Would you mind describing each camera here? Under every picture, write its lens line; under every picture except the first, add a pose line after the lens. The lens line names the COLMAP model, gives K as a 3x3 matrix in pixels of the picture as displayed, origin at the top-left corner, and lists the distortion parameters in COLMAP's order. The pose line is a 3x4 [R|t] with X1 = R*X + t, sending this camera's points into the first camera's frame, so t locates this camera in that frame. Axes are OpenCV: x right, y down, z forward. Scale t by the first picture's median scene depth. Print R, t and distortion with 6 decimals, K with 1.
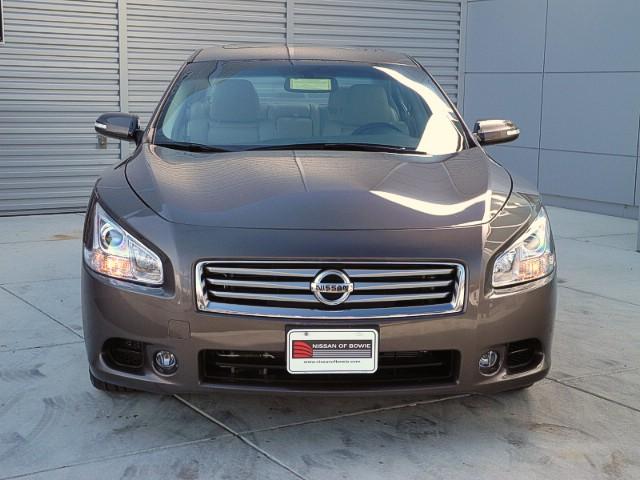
lens RADIAL K [[1120.4, 0, 320.0], [0, 1120.4, 240.0], [0, 0, 1]] dist [0.165169, 0.178579]
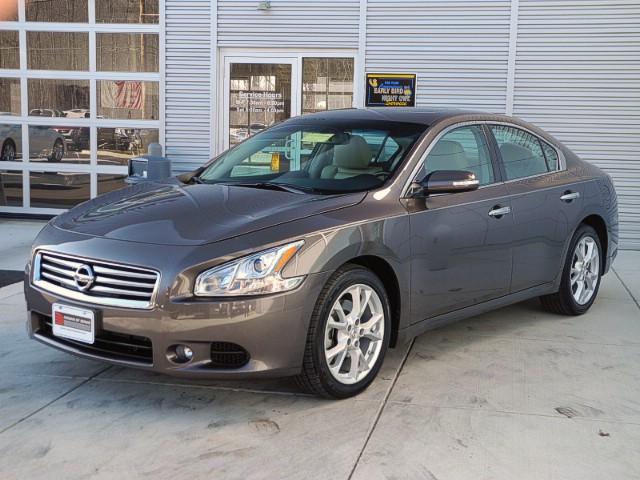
lens RADIAL K [[920.1, 0, 320.0], [0, 920.1, 240.0], [0, 0, 1]] dist [0.098800, -0.014141]
pose [[0.721325, 0.077538, -0.688243, 0.931628], [-0.106389, 0.994324, 0.000518, -0.033000], [0.684377, 0.072848, 0.725480, 0.340518]]
